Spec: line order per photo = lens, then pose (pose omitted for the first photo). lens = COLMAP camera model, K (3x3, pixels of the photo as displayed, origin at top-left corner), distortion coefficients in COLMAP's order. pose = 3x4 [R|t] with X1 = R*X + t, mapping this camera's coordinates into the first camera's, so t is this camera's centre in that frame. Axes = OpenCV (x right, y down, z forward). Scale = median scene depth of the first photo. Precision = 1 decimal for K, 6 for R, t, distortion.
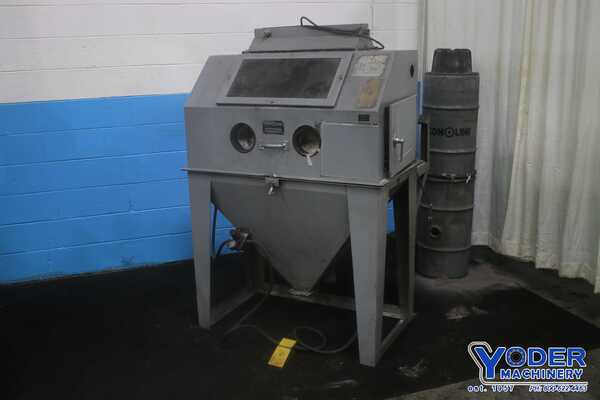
lens RADIAL K [[647.3, 0, 300.0], [0, 647.3, 200.0], [0, 0, 1]] dist [0.010441, -0.001967]
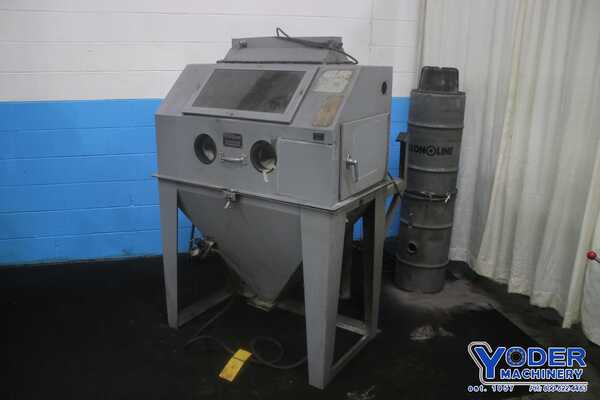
lens RADIAL K [[513.4, 0, 300.0], [0, 513.4, 200.0], [0, 0, 1]] dist [-0.011318, -0.074420]
pose [[0.993777, 0.064262, -0.090984, 0.116485], [-0.061248, 0.997489, 0.035549, -0.048533], [0.093040, -0.029755, 0.995218, 0.207149]]
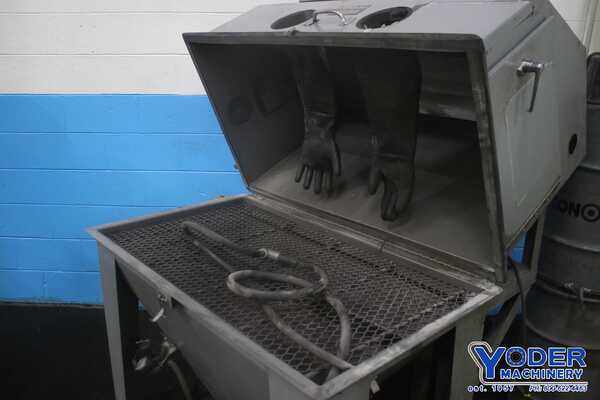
lens RADIAL K [[513.4, 0, 300.0], [0, 513.4, 200.0], [0, 0, 1]] dist [-0.011318, -0.074420]
pose [[0.927982, 0.145612, -0.342995, 0.163522], [-0.120719, 0.988324, 0.092968, -0.137114], [0.352527, -0.044867, 0.934725, 0.572093]]
